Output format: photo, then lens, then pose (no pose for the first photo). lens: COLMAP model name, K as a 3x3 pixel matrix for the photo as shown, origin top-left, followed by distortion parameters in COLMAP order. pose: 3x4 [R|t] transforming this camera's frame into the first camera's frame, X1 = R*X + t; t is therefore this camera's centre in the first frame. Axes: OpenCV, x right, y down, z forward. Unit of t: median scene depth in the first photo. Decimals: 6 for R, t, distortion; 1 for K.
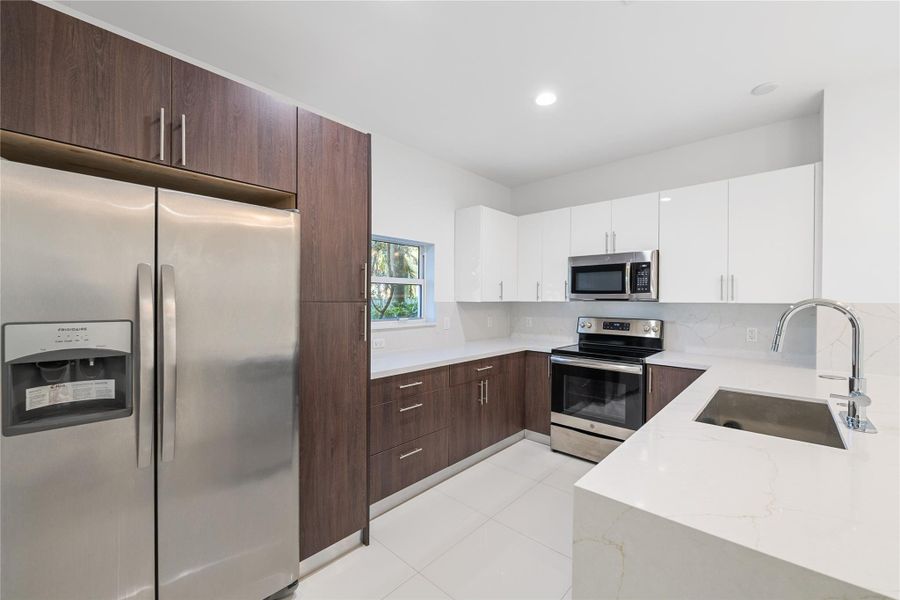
lens RADIAL K [[359.7, 0, 447.9], [0, 359.7, 300.2], [0, 0, 1]] dist [0.003089, 0.000089]
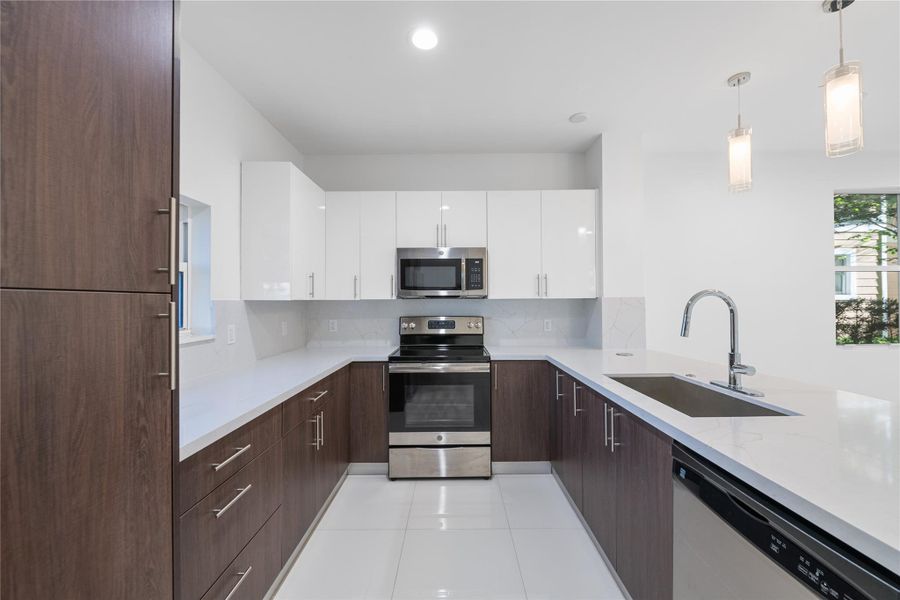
lens RADIAL K [[359.7, 0, 451.6], [0, 359.7, 299.3], [0, 0, 1]] dist [0.003089, 0.000089]
pose [[0.732465, -0.004239, 0.680792, -0.175811], [0.010547, 0.999931, -0.005122, 0.010836], [-0.680723, 0.010931, 0.732459, 0.310408]]
